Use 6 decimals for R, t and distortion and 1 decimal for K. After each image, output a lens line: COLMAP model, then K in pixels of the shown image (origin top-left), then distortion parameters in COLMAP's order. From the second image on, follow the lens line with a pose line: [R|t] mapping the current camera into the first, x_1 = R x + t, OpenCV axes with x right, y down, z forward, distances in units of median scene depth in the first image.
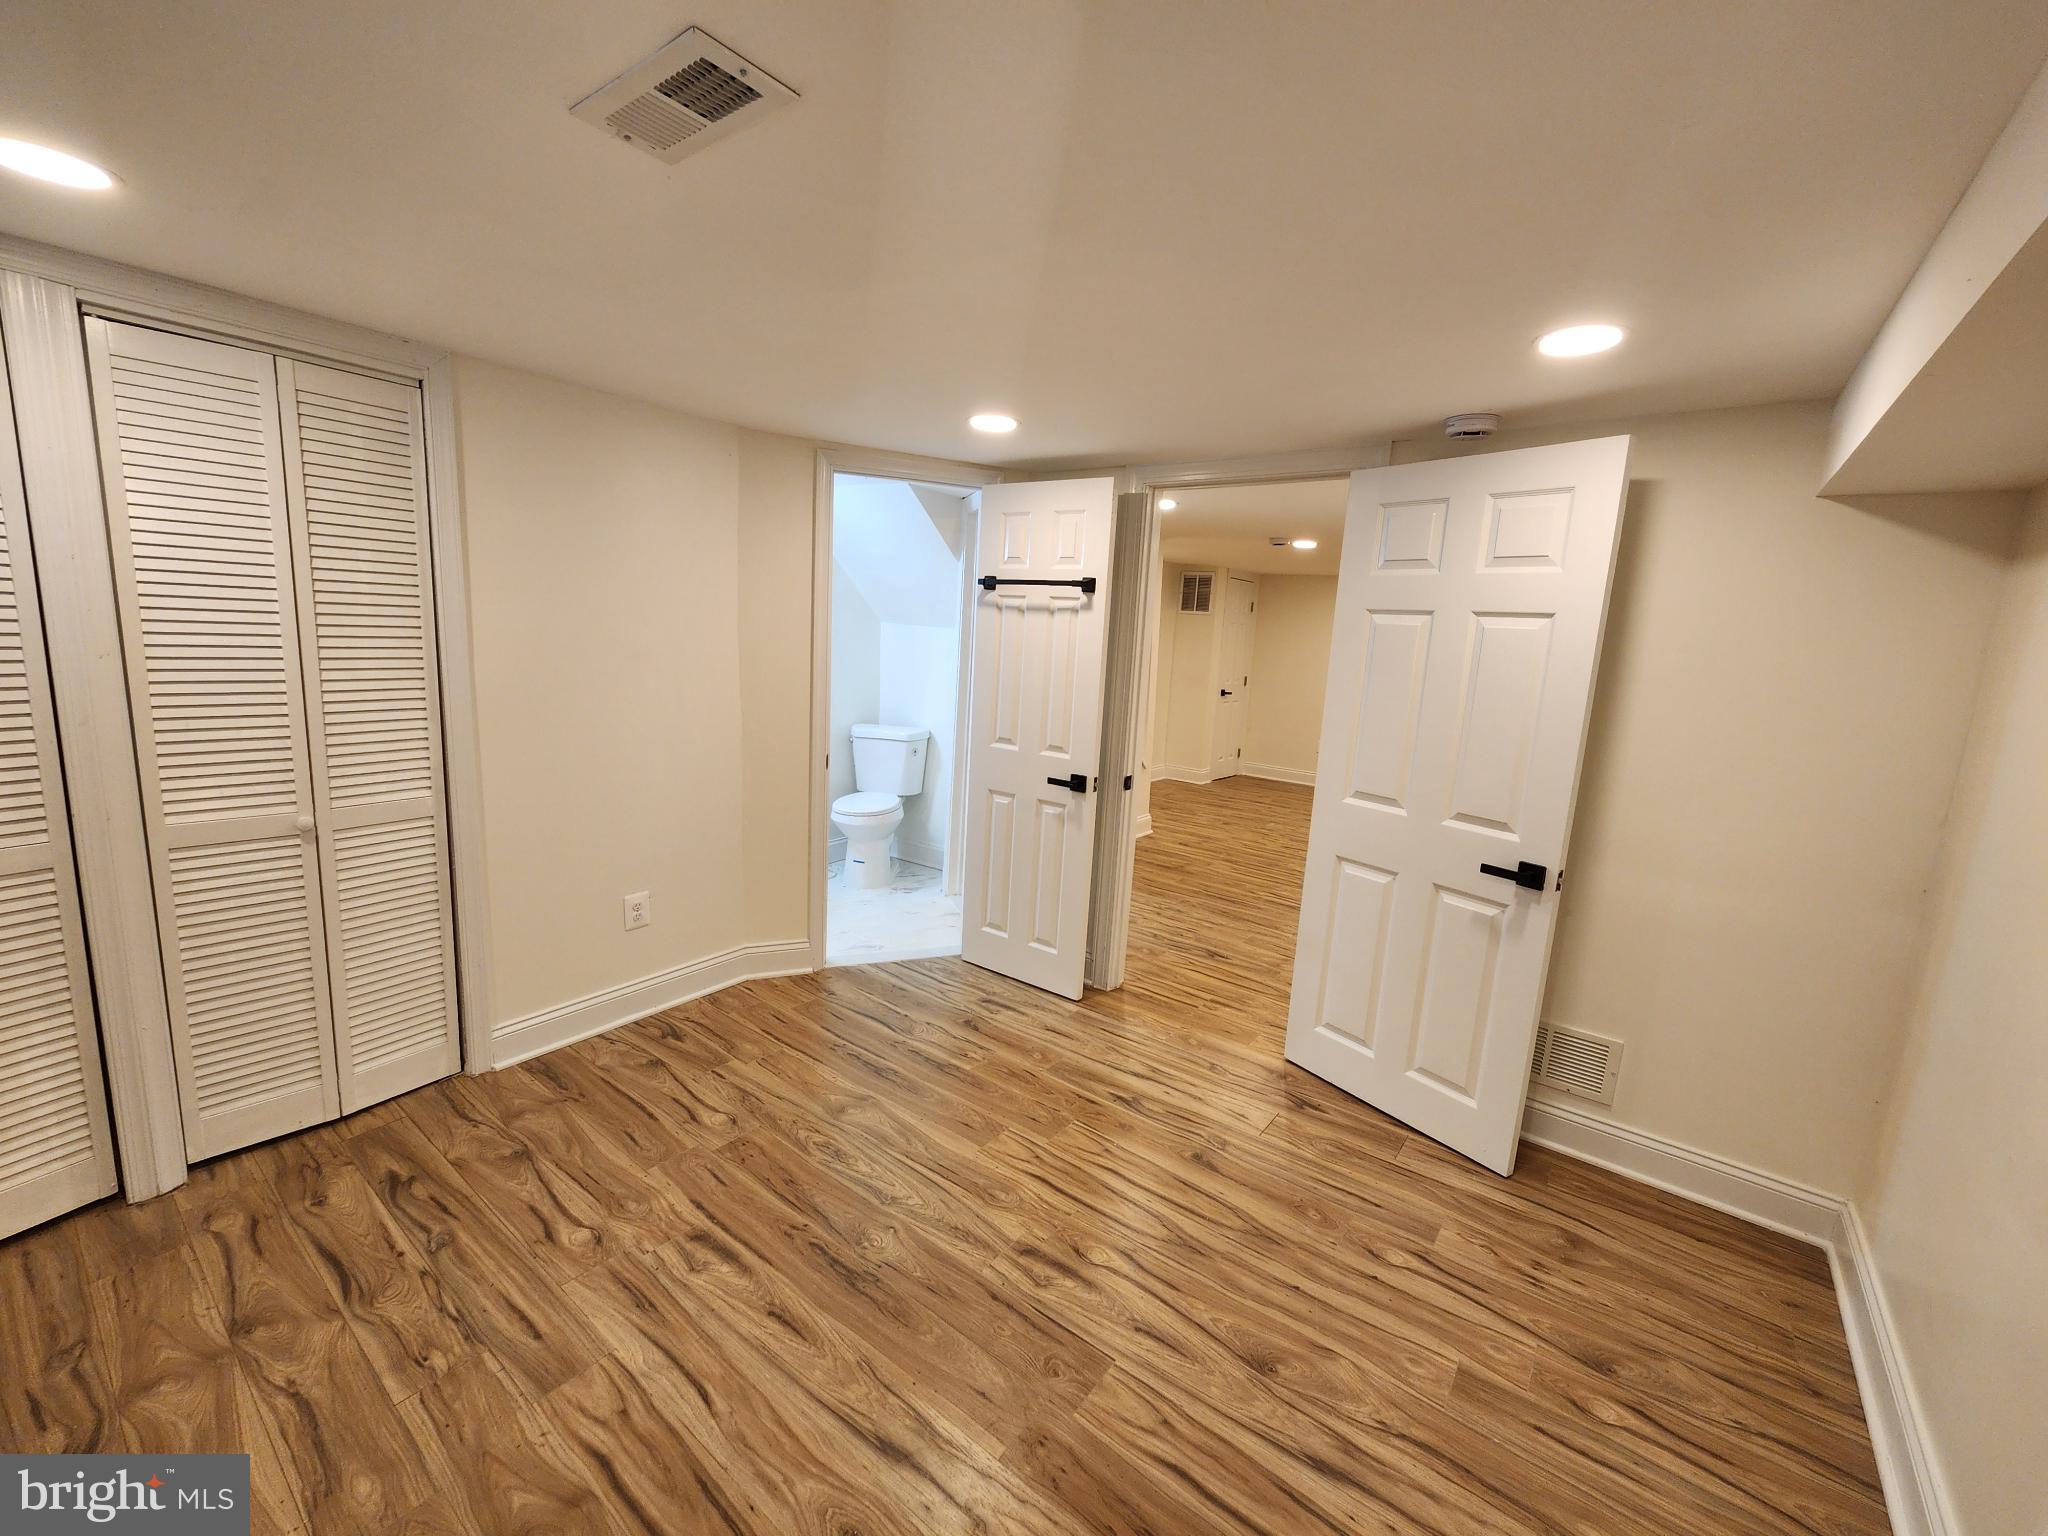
lens RADIAL K [[845.8, 0, 1028.4], [0, 845.8, 766.0], [0, 0, 1]] dist [0.000309, -0.000122]
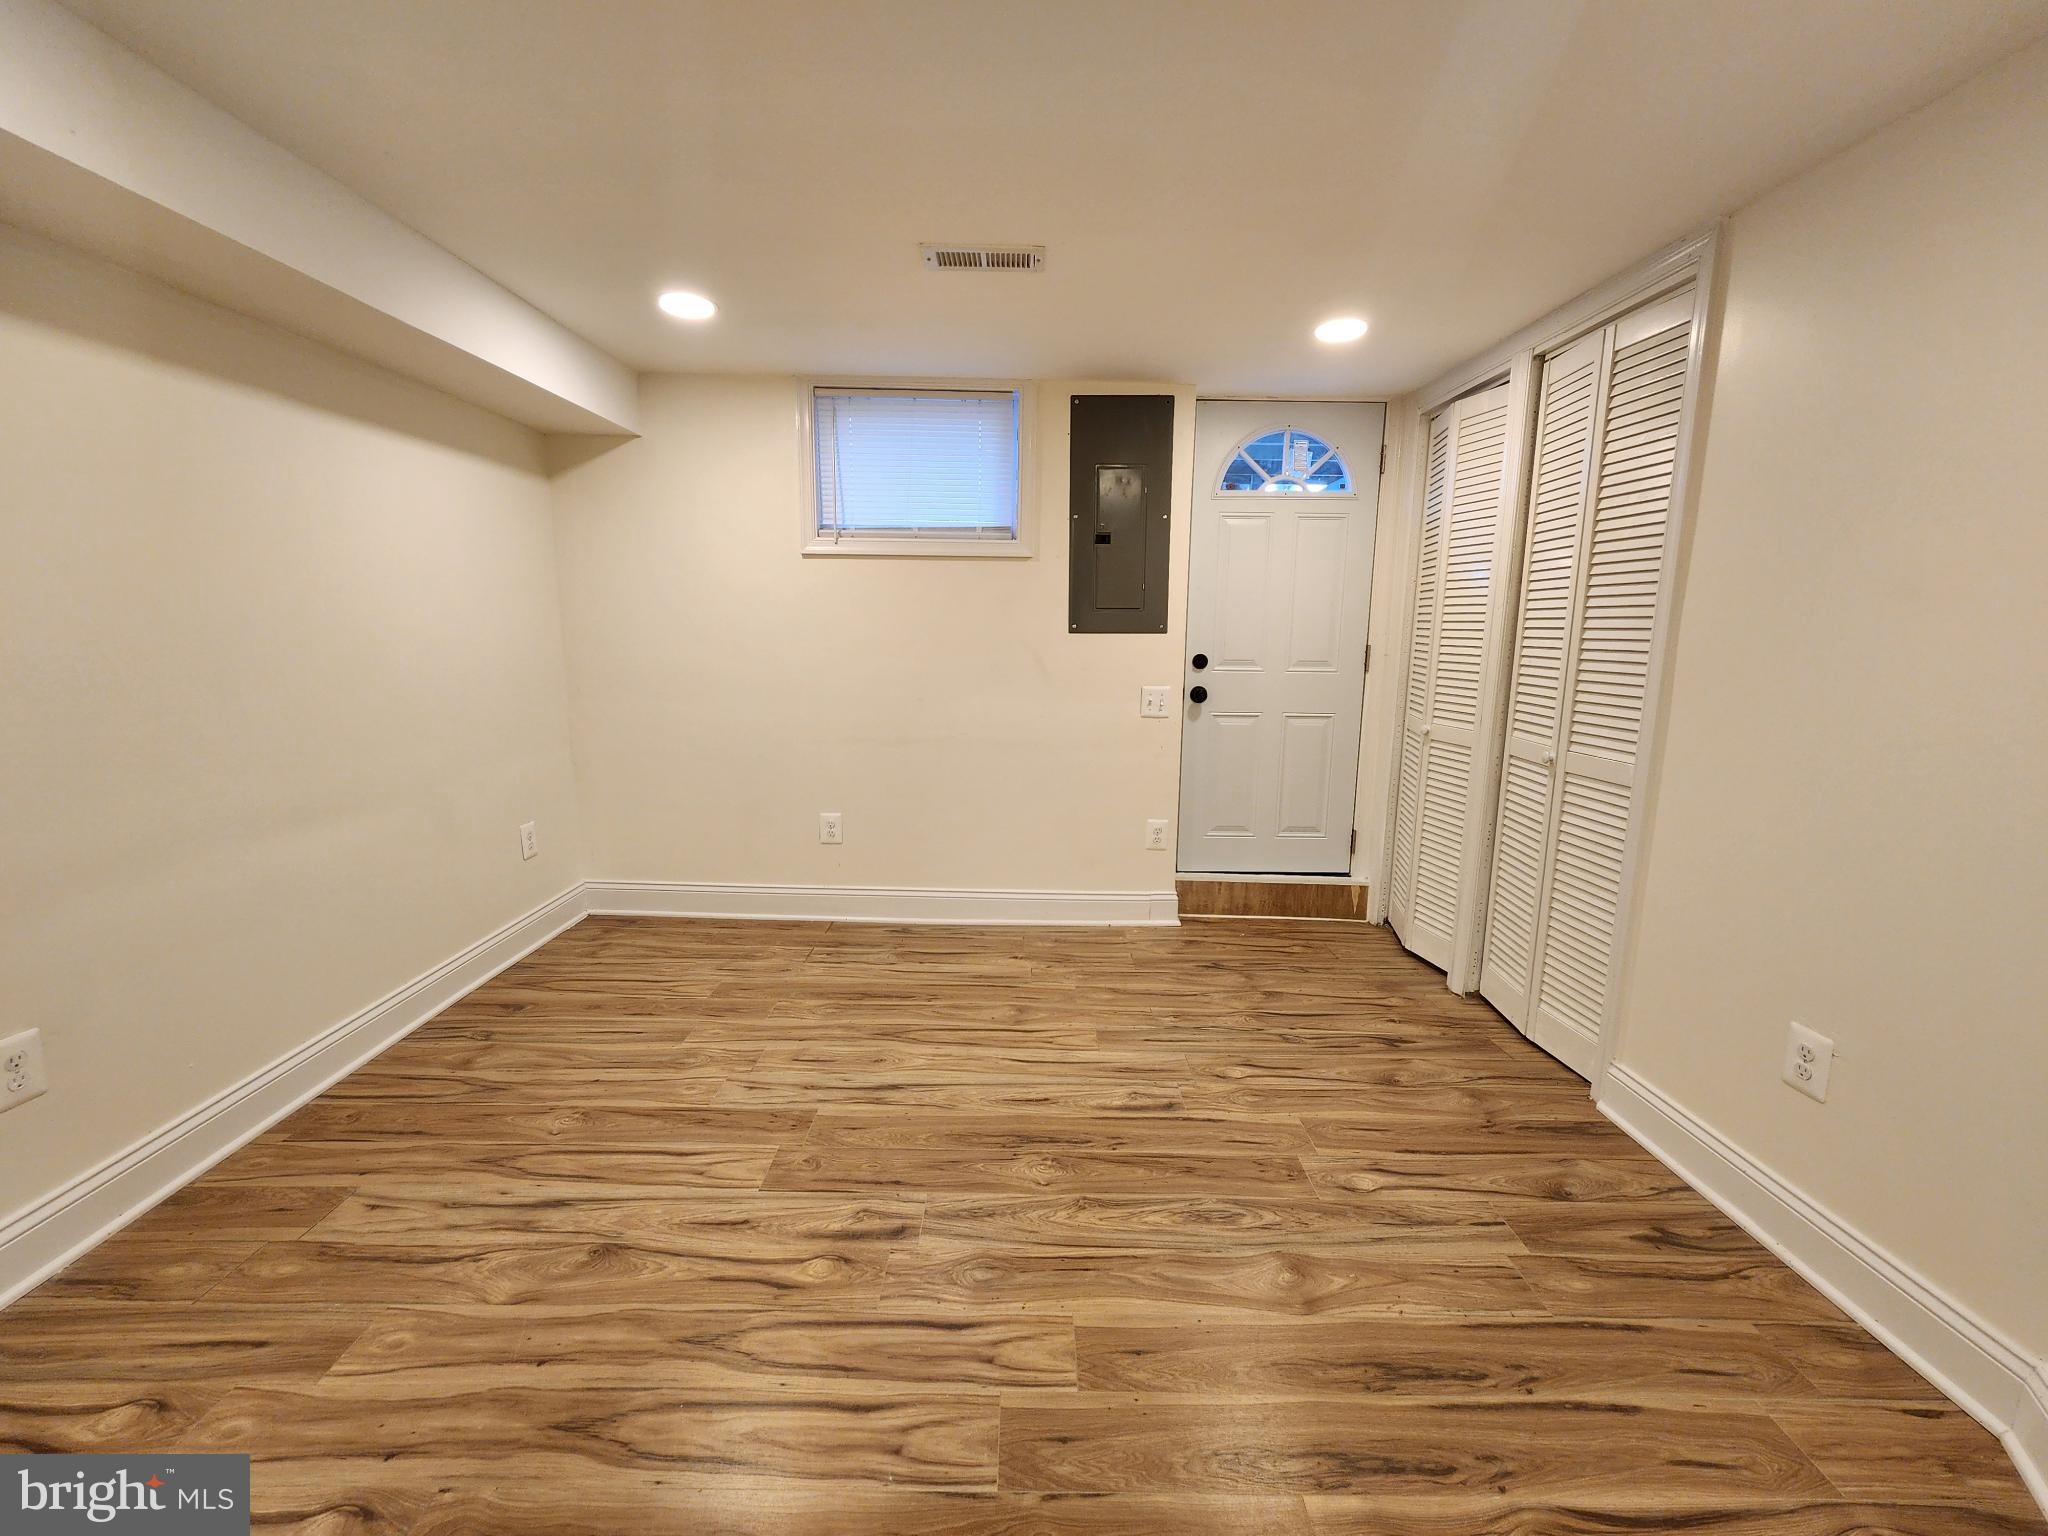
lens RADIAL K [[845.8, 0, 1036.0], [0, 845.8, 768.8], [0, 0, 1]] dist [0.000309, -0.000122]
pose [[-0.788151, 0.036807, -0.614381, 0.378814], [-0.158587, 0.952361, 0.260496, -0.106398], [0.594700, 0.302743, -0.744767, 1.511628]]
